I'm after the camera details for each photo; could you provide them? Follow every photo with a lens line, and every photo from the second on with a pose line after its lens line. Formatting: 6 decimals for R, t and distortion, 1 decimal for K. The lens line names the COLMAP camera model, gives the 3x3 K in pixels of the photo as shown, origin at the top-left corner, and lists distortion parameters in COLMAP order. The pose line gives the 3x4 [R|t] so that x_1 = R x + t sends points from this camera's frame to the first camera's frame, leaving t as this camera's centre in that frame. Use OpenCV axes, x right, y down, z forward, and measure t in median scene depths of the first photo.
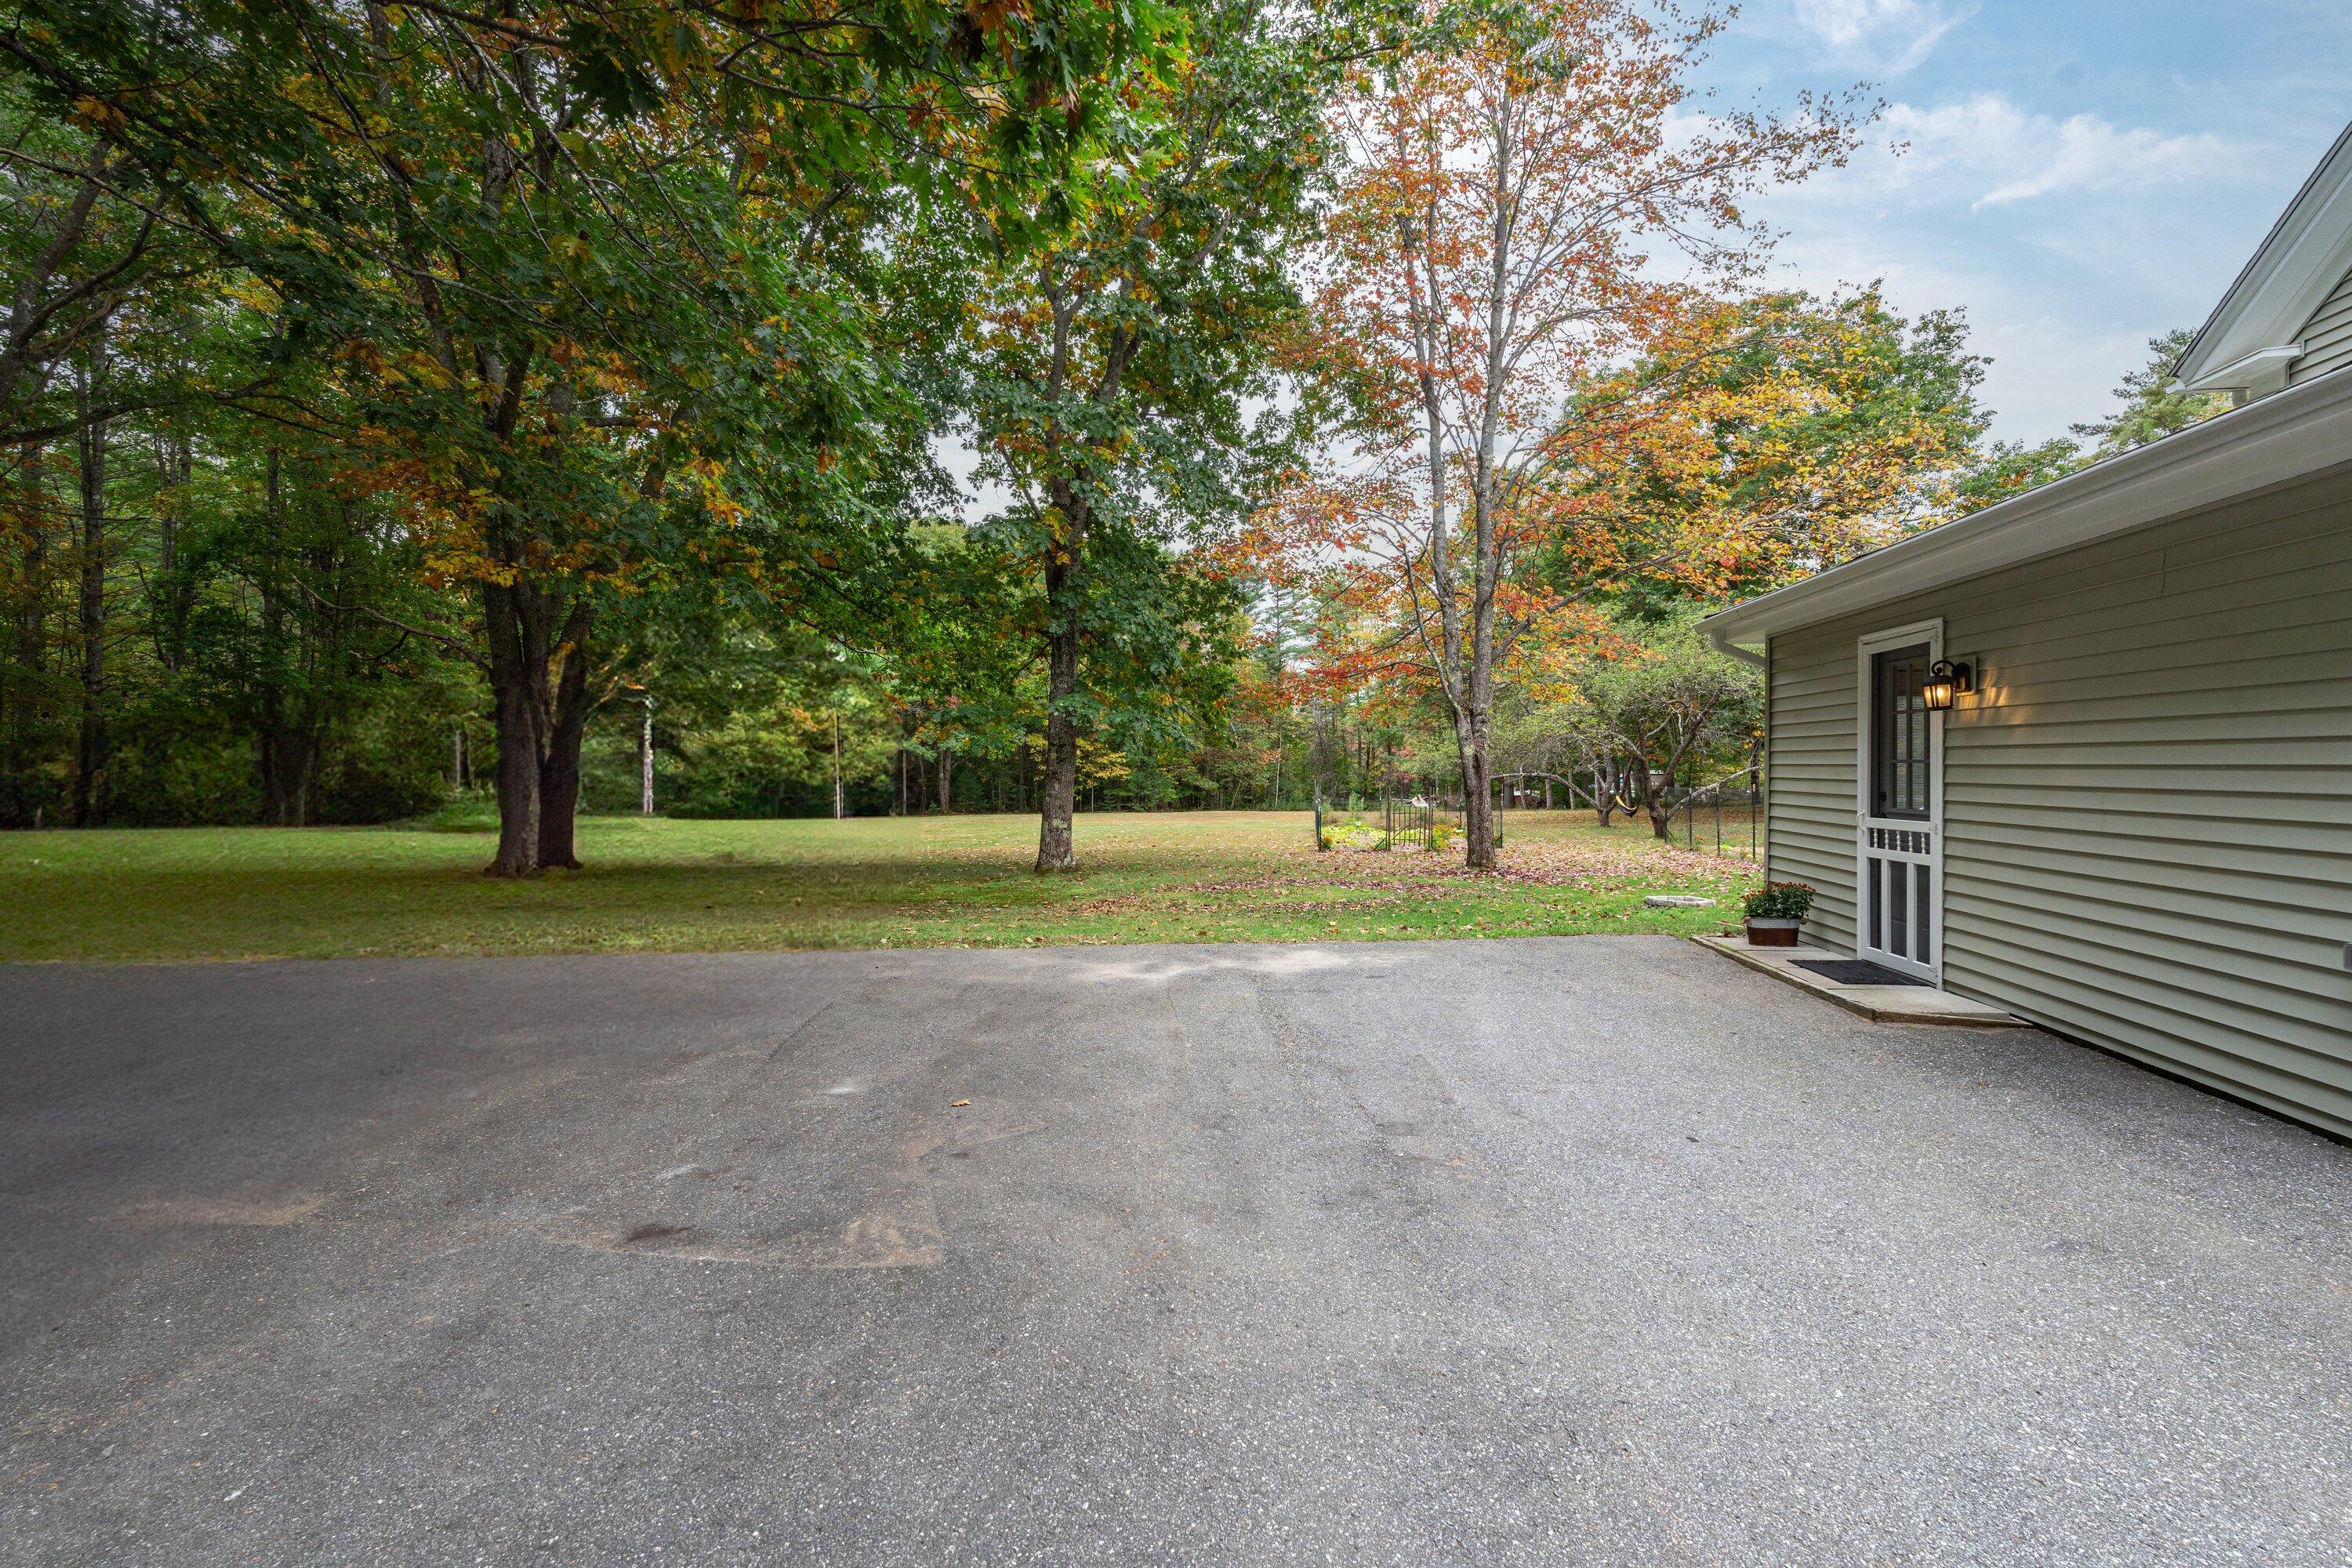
lens RADIAL K [[1030.4, 0, 1173.4], [0, 1030.4, 758.7], [0, 0, 1]] dist [-0.008118, 0.001289]
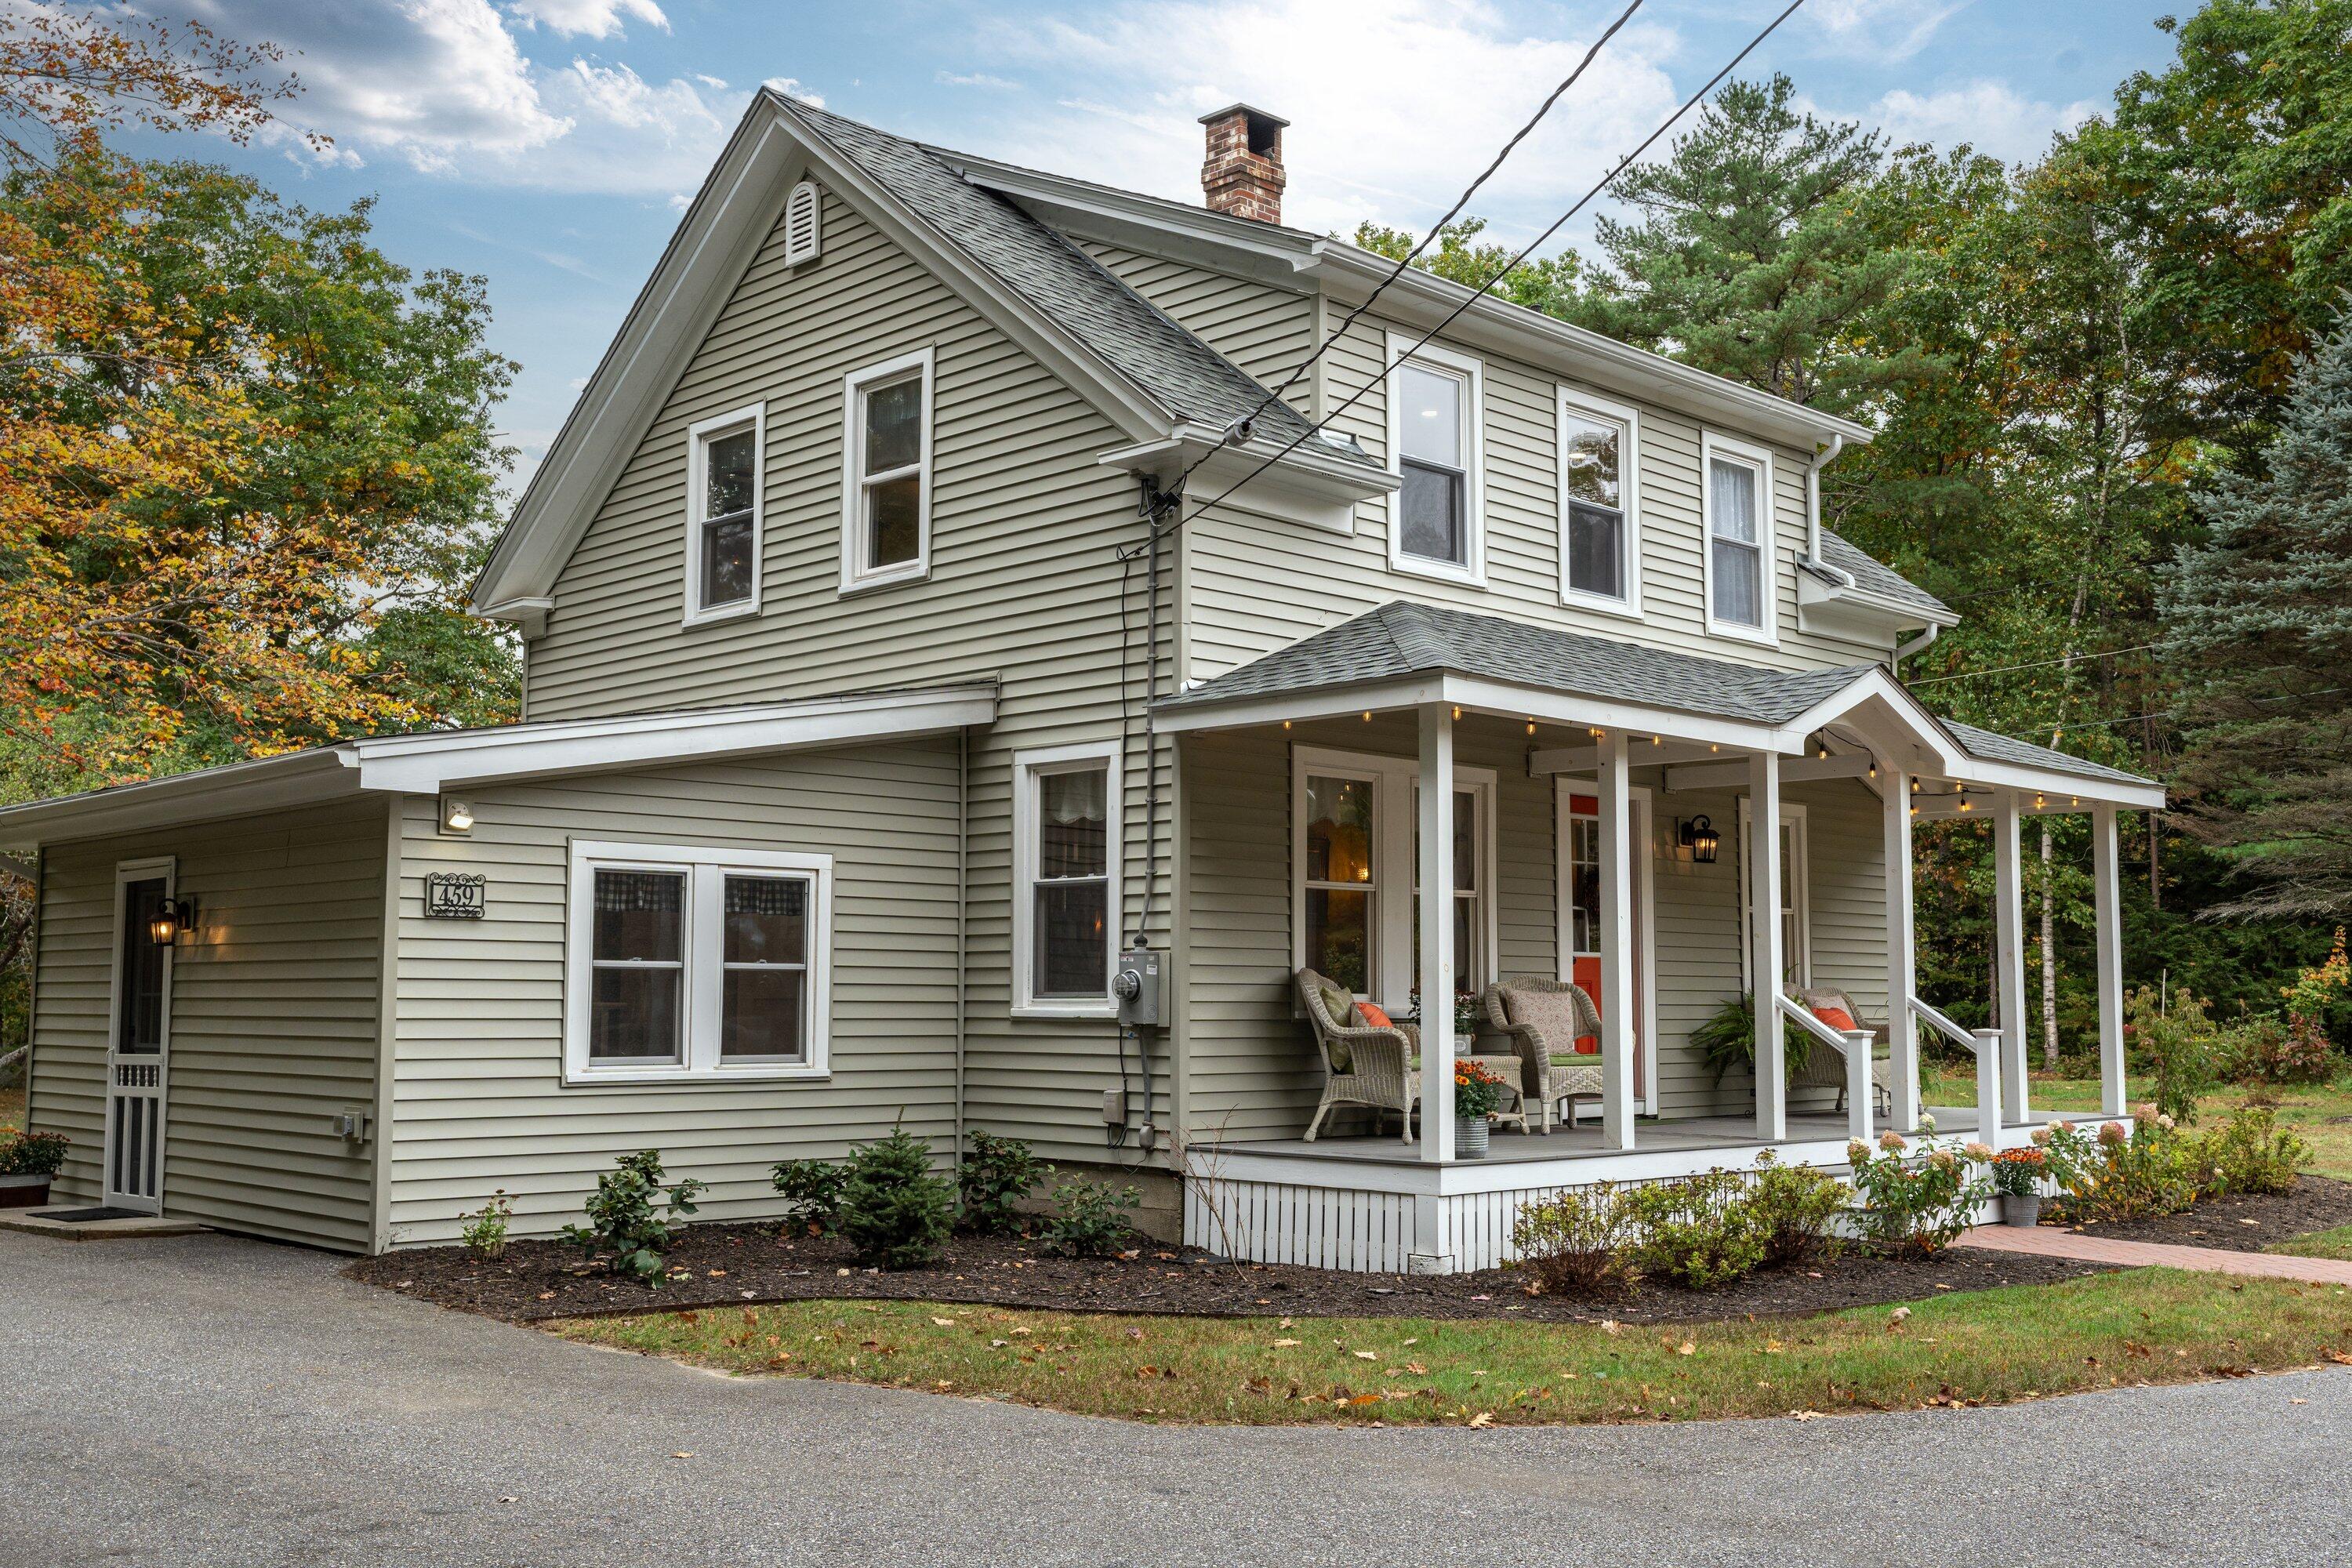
lens RADIAL K [[2307.5, 0, 1137.7], [0, 2307.5, 796.8], [0, 0, 1]] dist [0.002217, 0.000000]
pose [[0.618330, 0.071089, 0.782697, -0.418621], [-0.005318, 0.996256, -0.086285, -0.000315], [-0.785901, 0.049190, 0.616393, -1.048592]]
